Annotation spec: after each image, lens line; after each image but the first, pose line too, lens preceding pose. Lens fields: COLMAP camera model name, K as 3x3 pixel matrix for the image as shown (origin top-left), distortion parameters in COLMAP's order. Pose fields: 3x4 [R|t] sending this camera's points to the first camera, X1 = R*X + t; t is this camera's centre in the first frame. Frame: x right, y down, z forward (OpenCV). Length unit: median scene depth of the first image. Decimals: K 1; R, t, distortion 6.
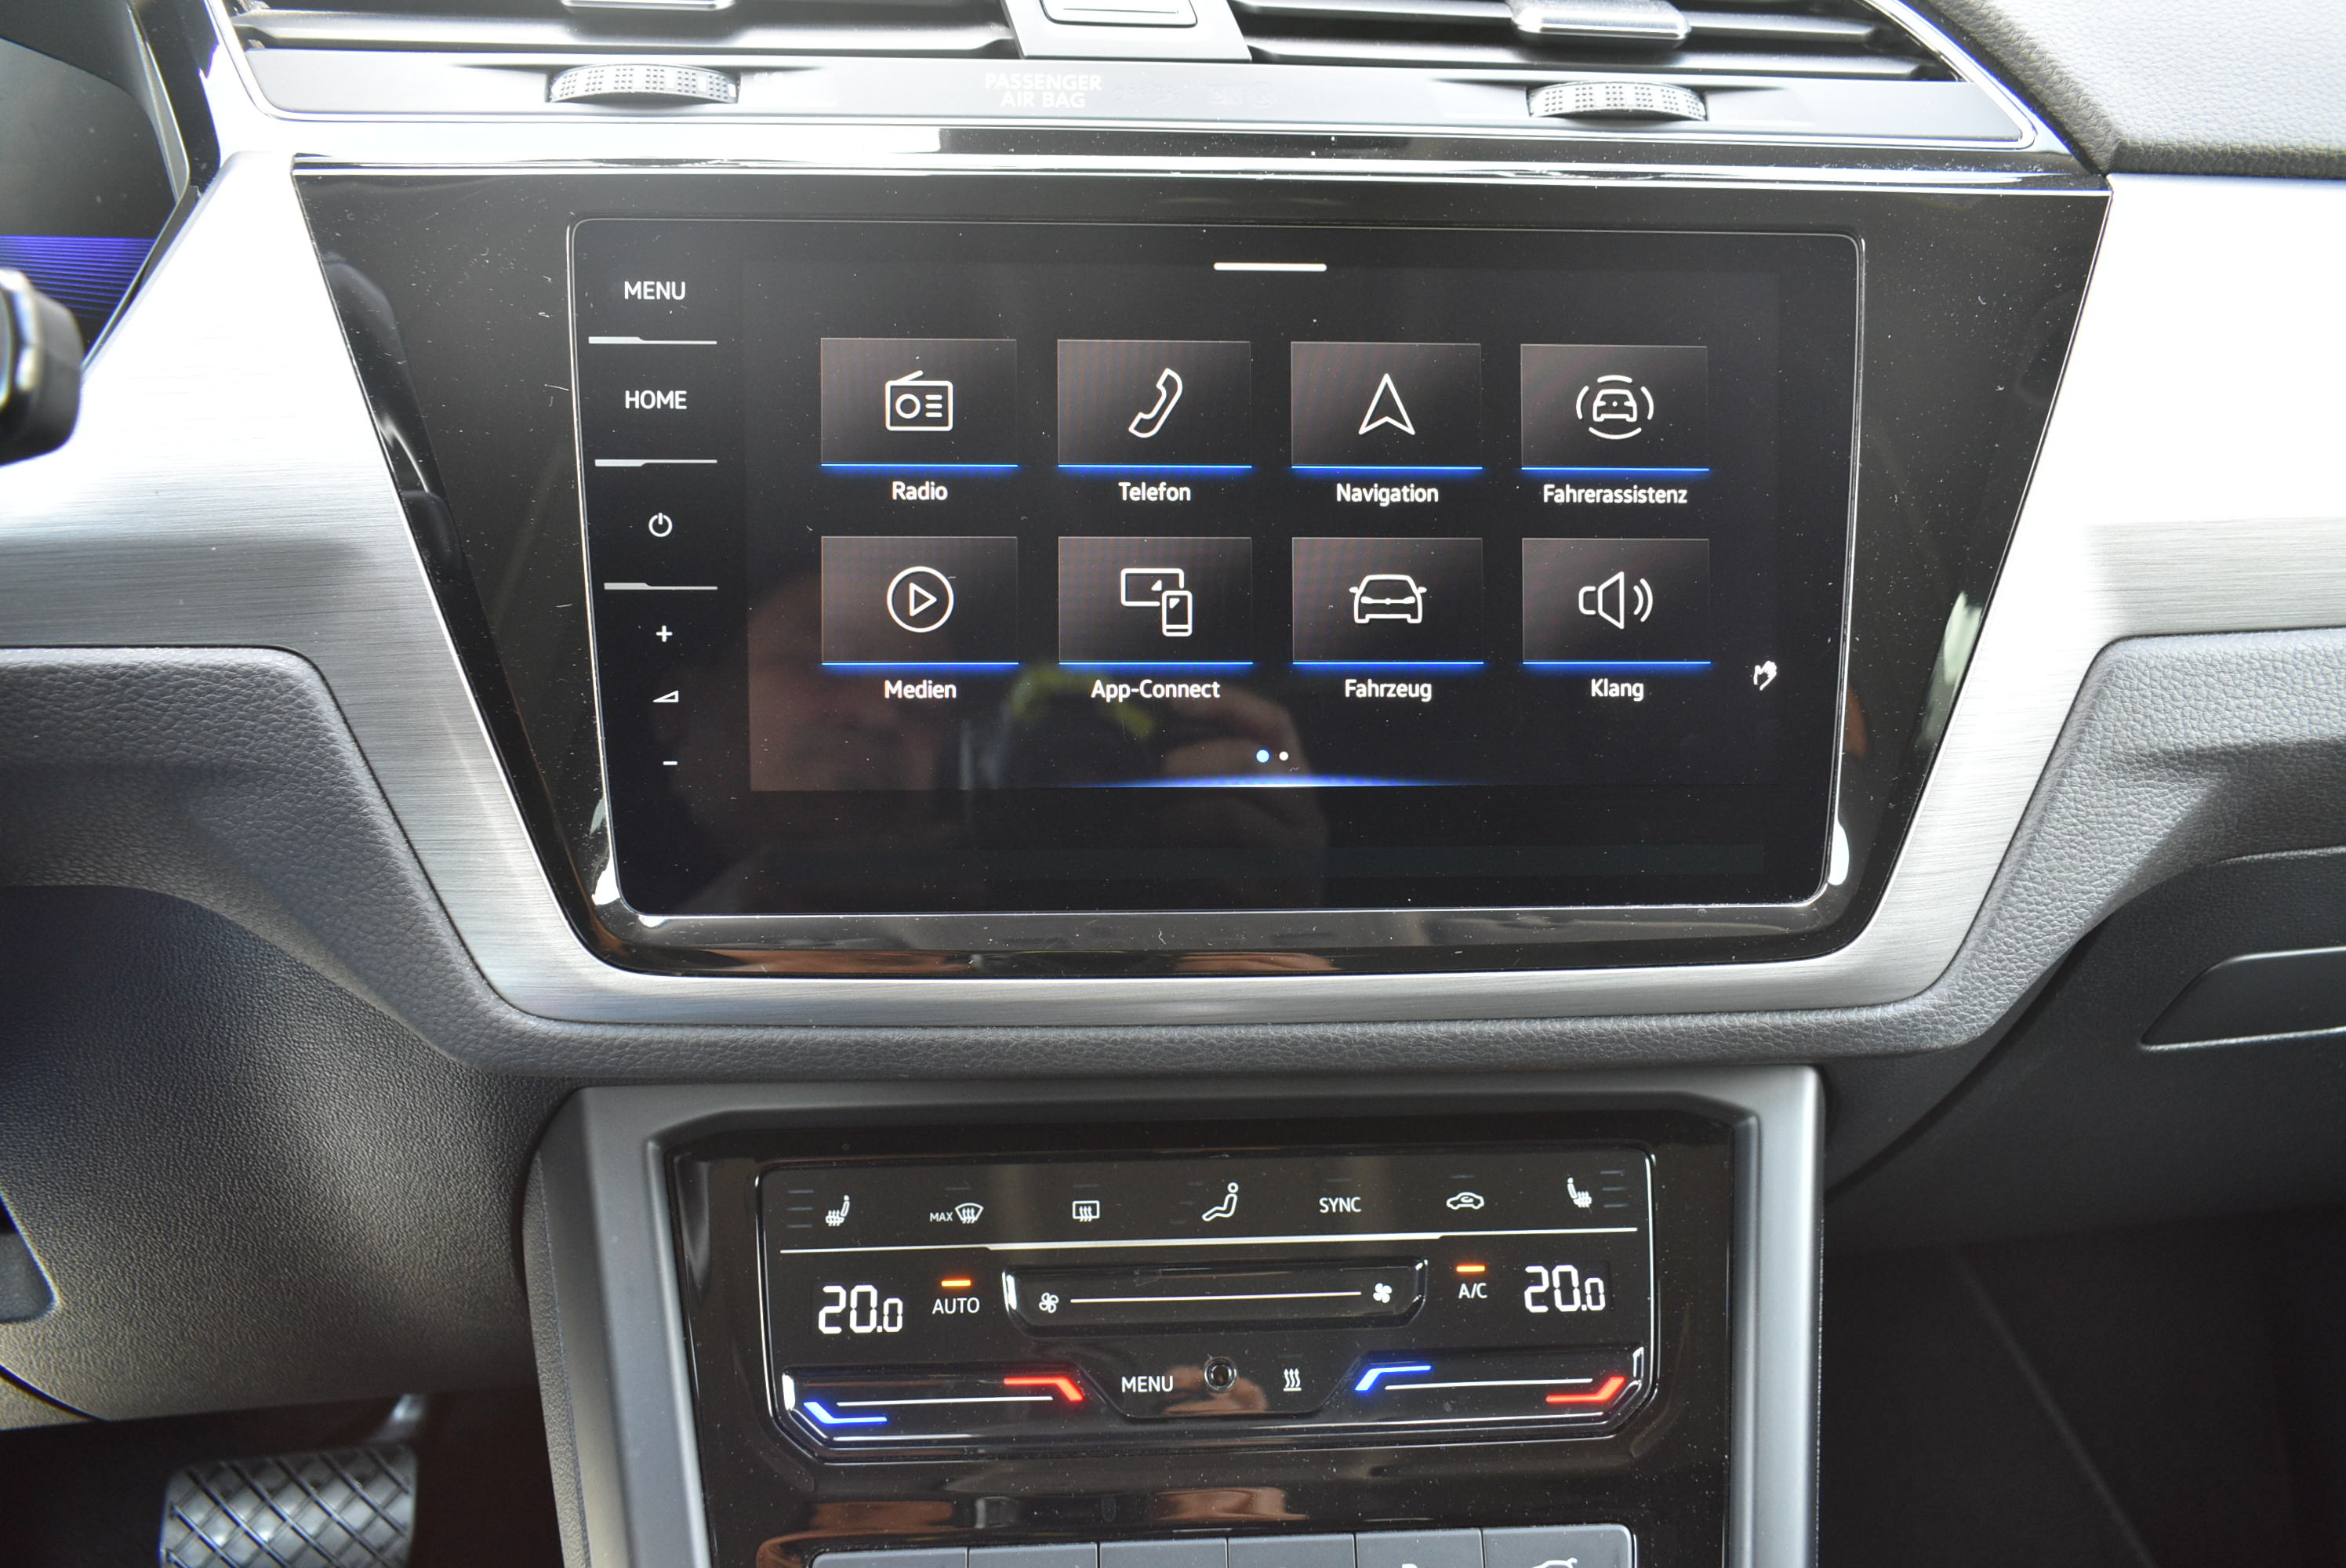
lens RADIAL K [[1799.7, 0, 1178.6], [0, 1799.7, 781.3], [0, 0, 1]] dist [-0.017921, 0.010965]
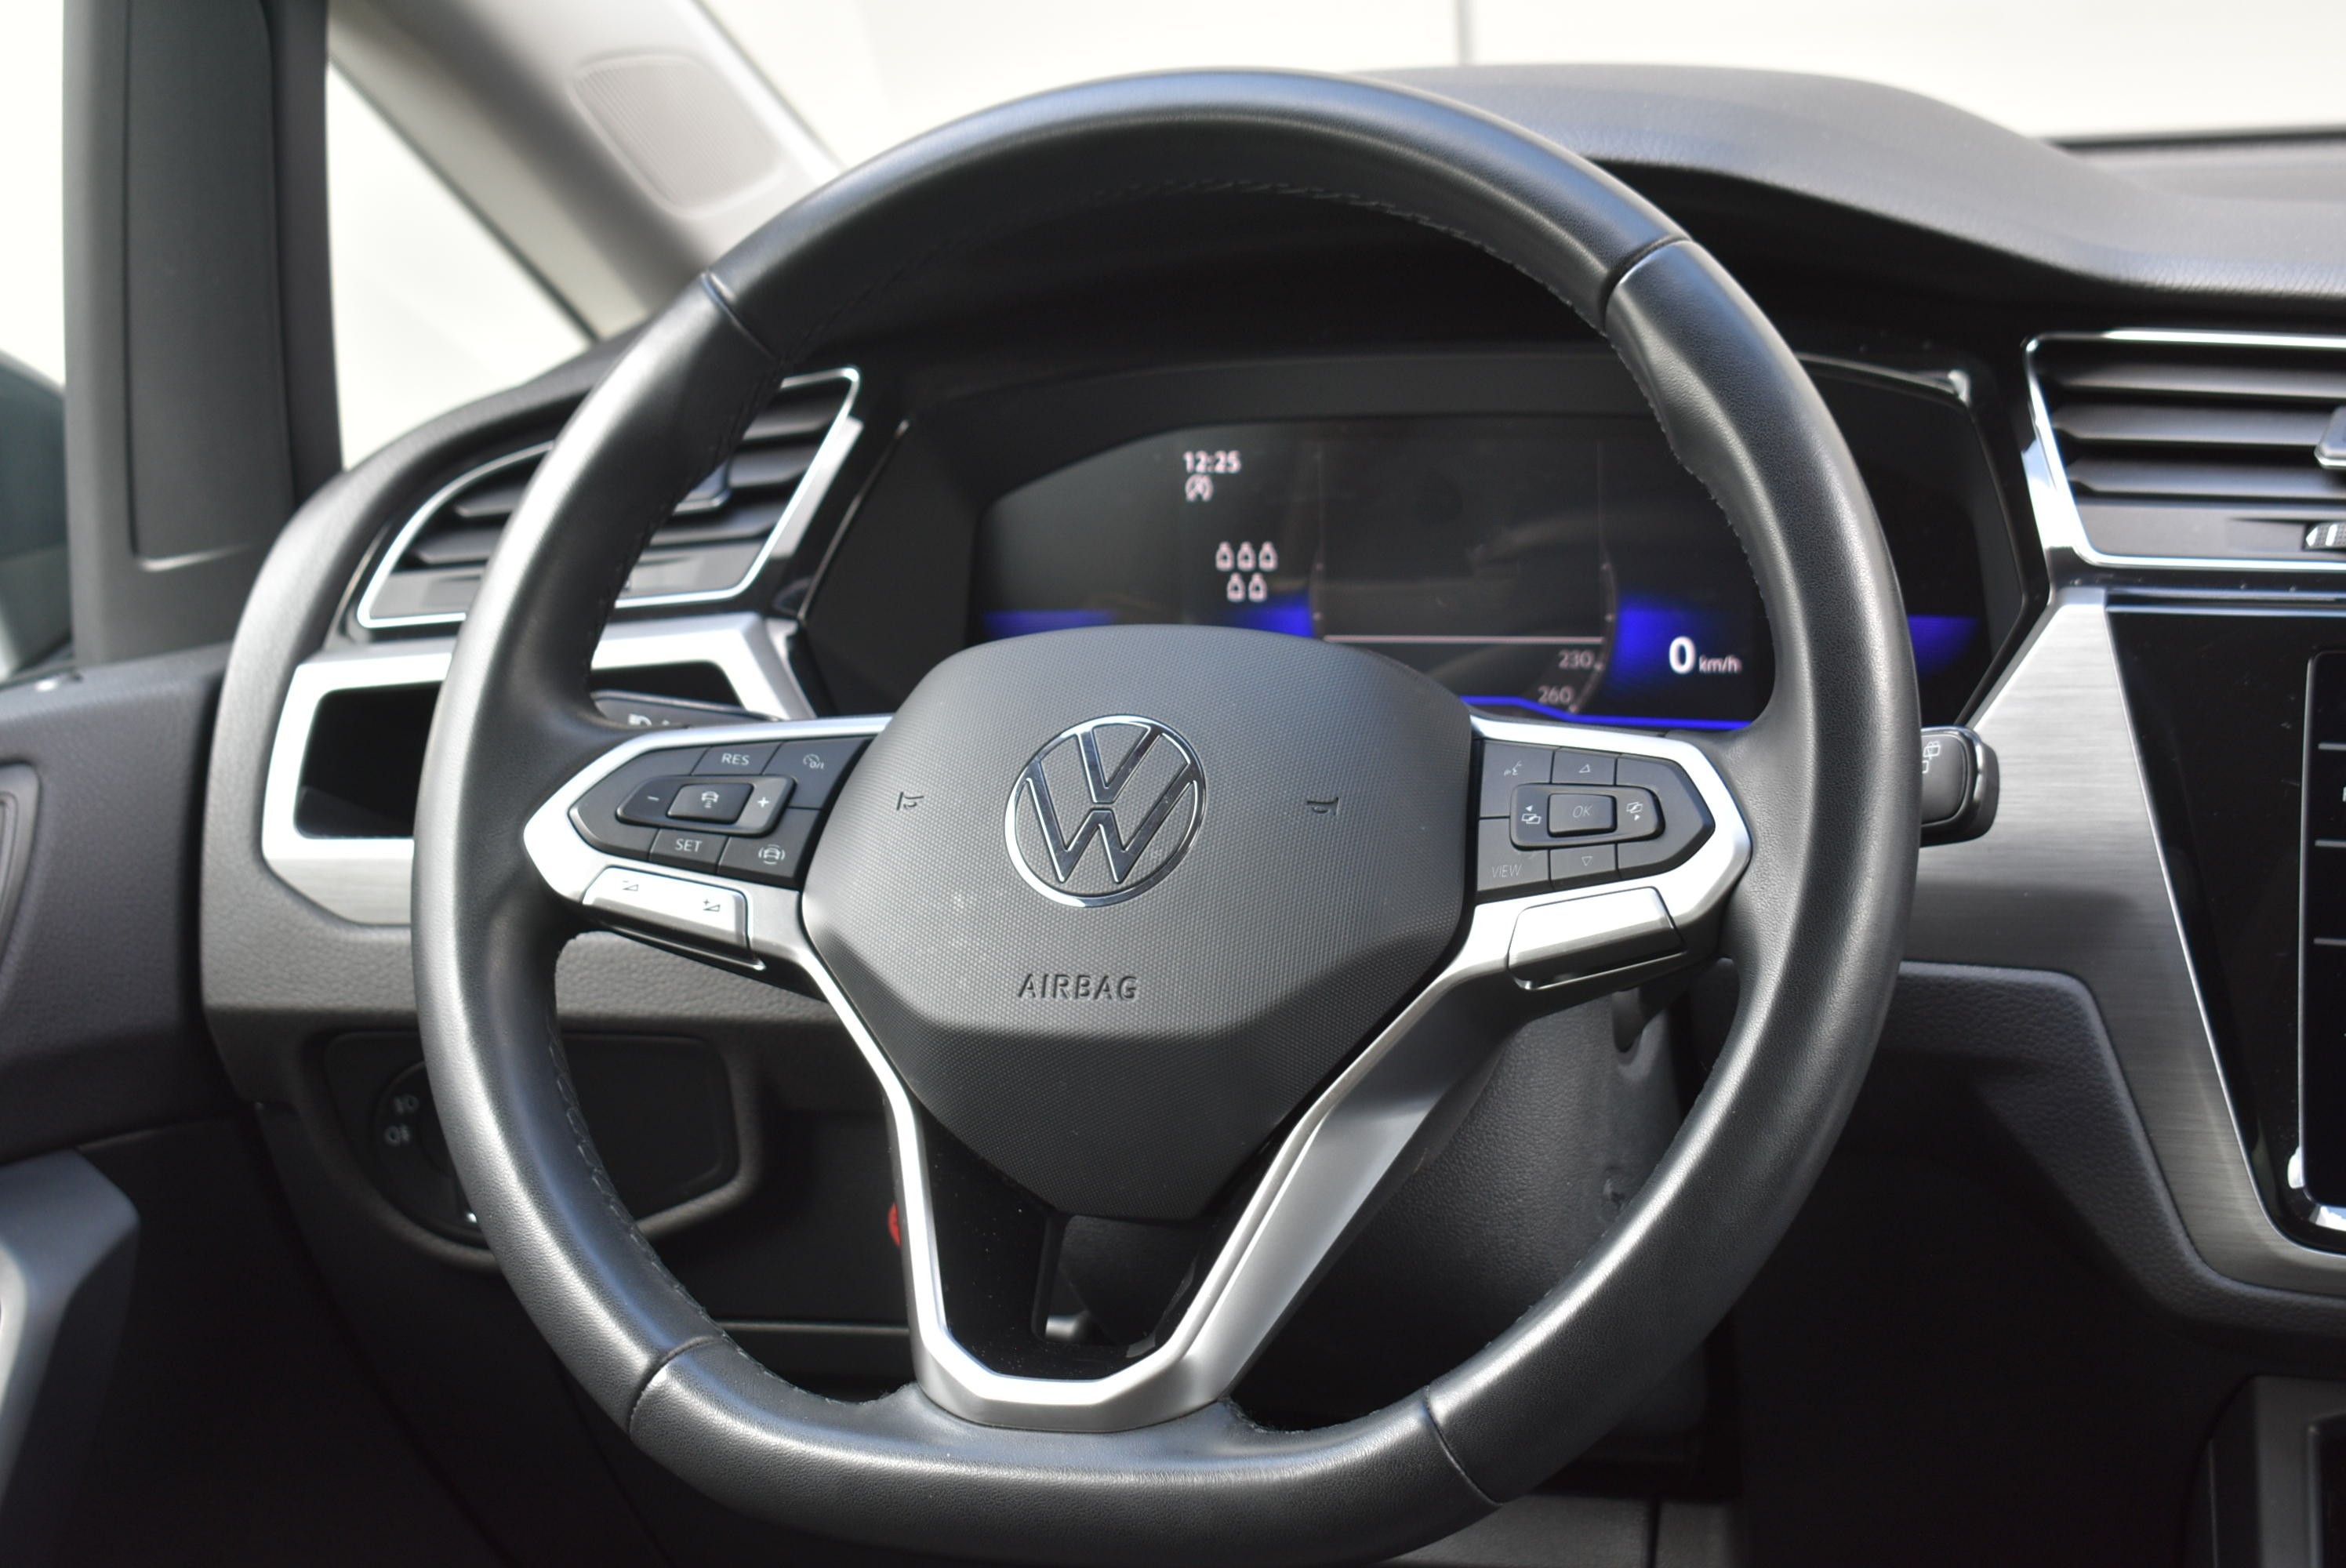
lens RADIAL K [[4623.4, 0, 1173.4], [0, 4623.4, 784.0], [0, 0, 1]] dist [-0.032129, 0.000000]
pose [[0.846559, 0.042106, -0.530627, 0.646365], [-0.113485, 0.988224, -0.102637, 0.185945], [0.520057, 0.147106, 0.841368, -1.946324]]
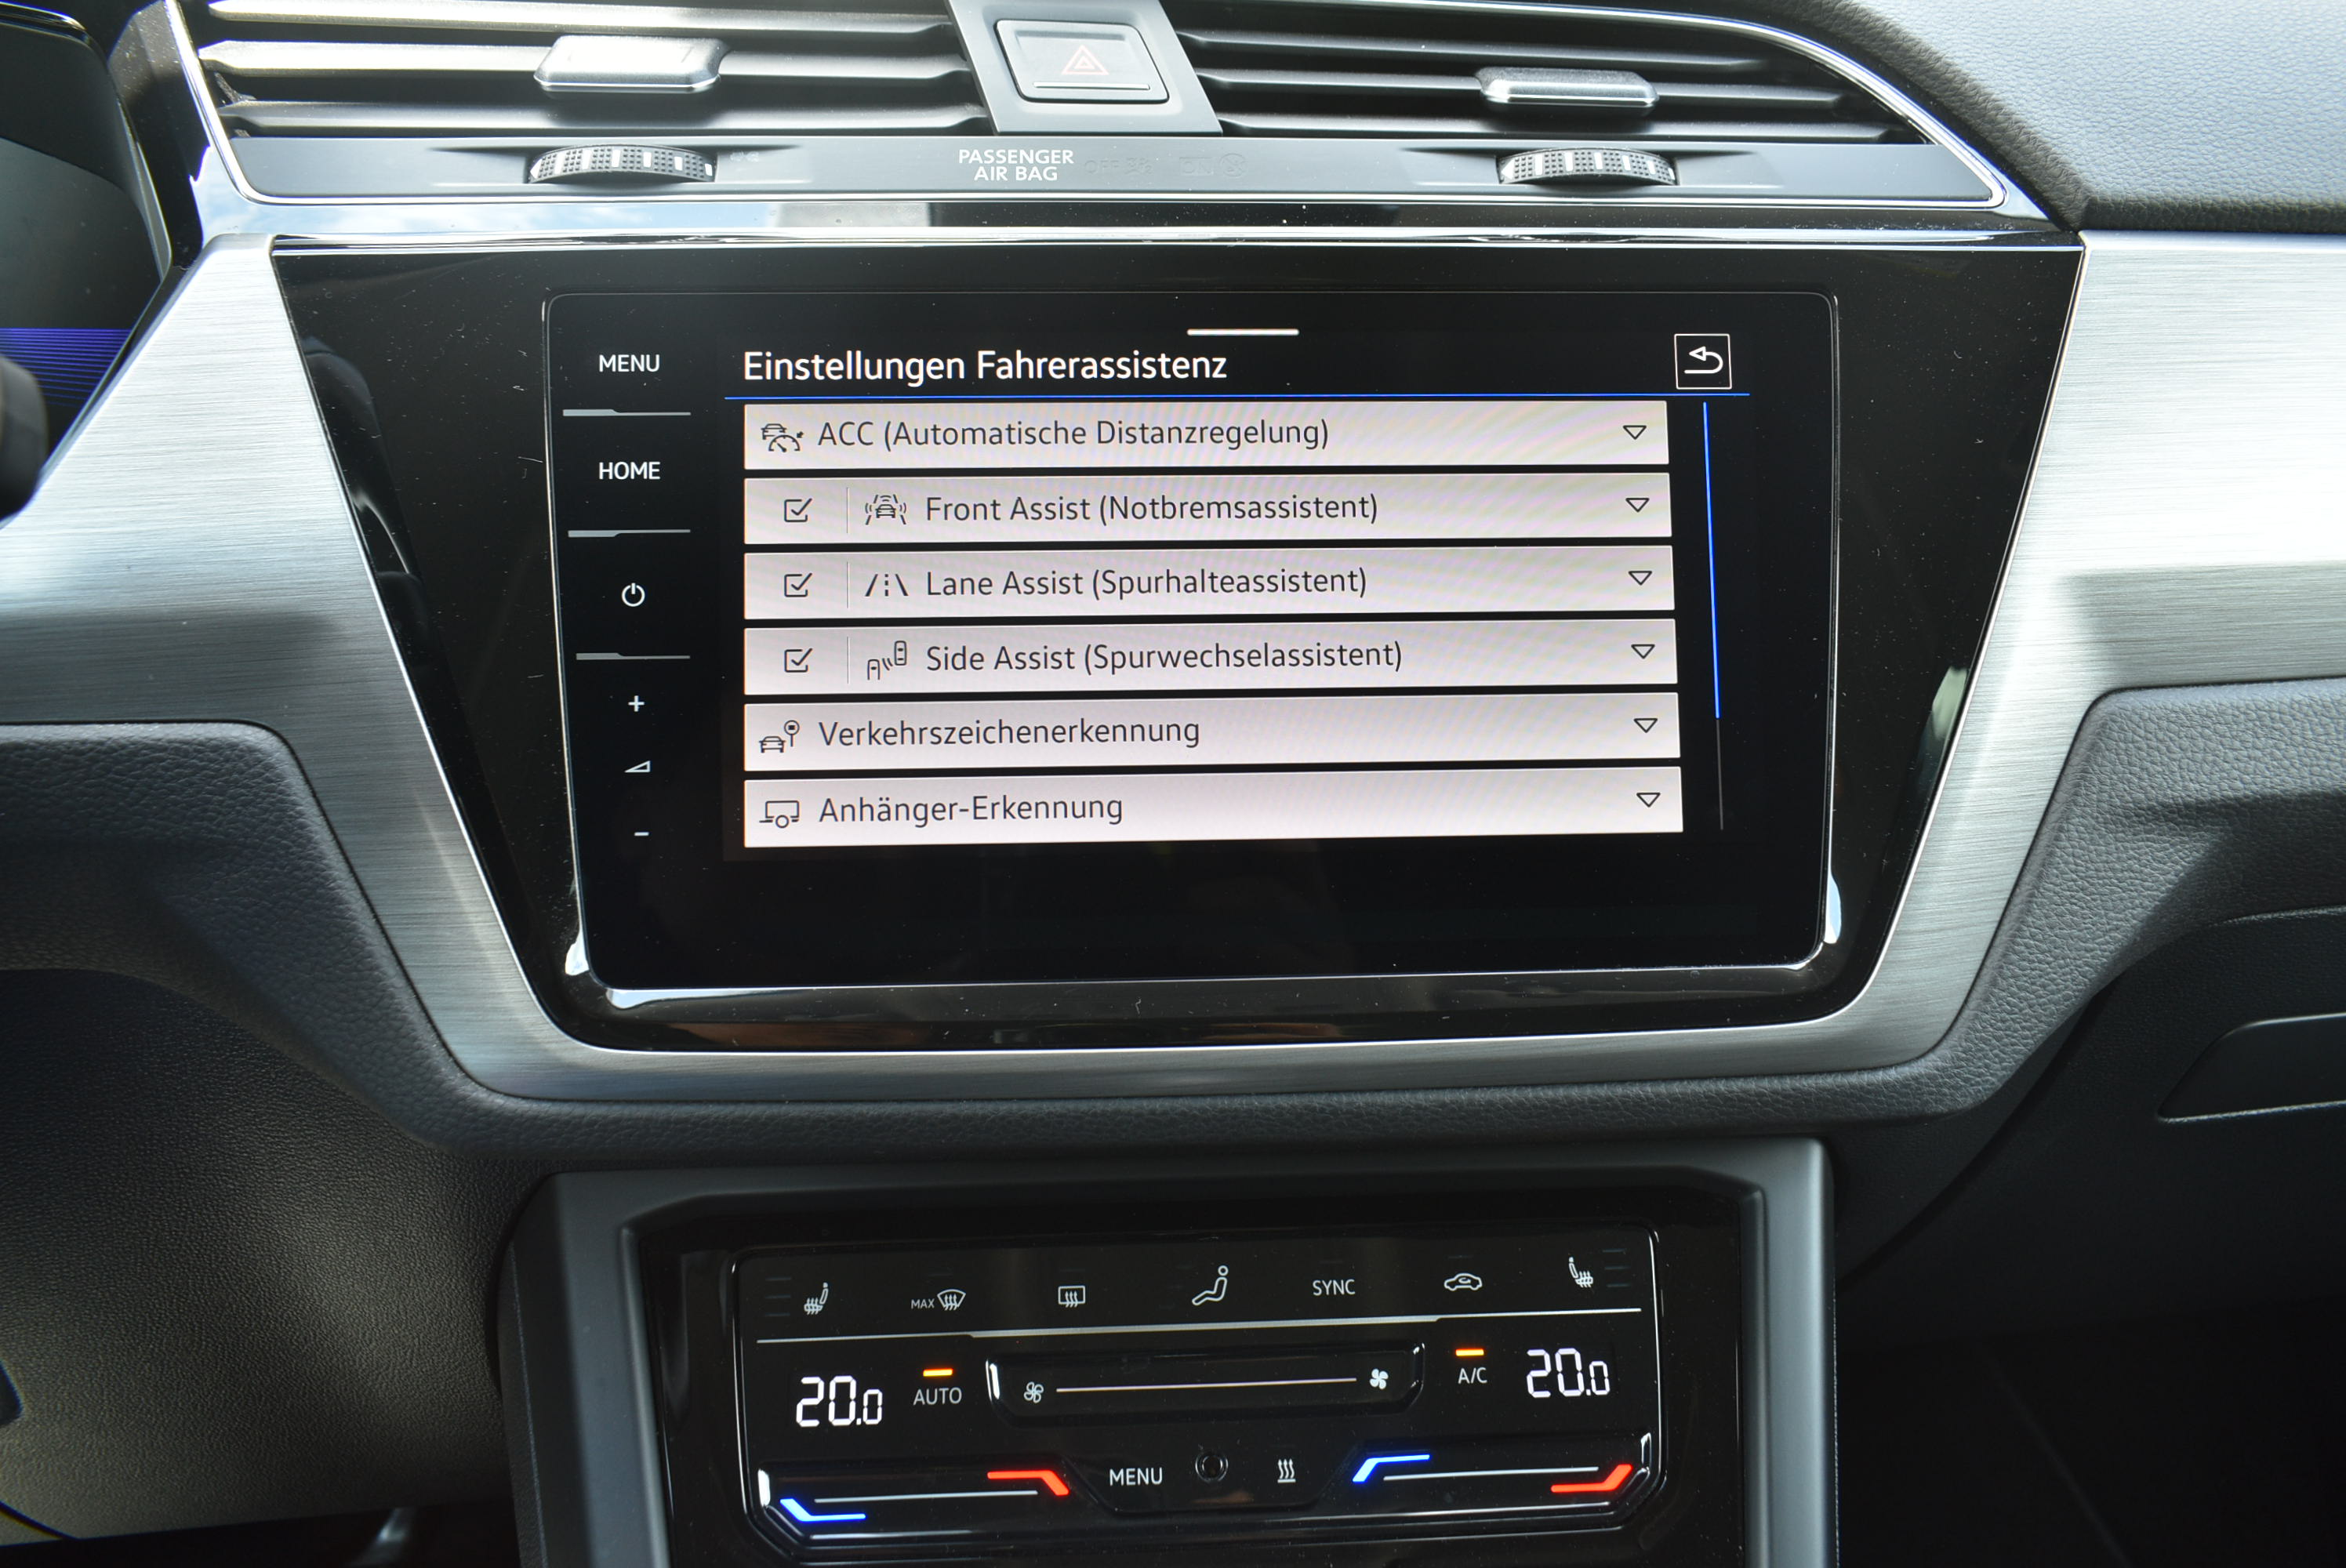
lens RADIAL K [[1799.7, 0, 1177.6], [0, 1799.7, 781.7], [0, 0, 1]] dist [-0.017921, 0.010965]
pose [[0.999878, -0.013318, -0.008156, 0.018080], [0.012766, 0.997849, -0.064295, 0.025959], [0.008995, 0.064183, 0.997898, 0.014734]]
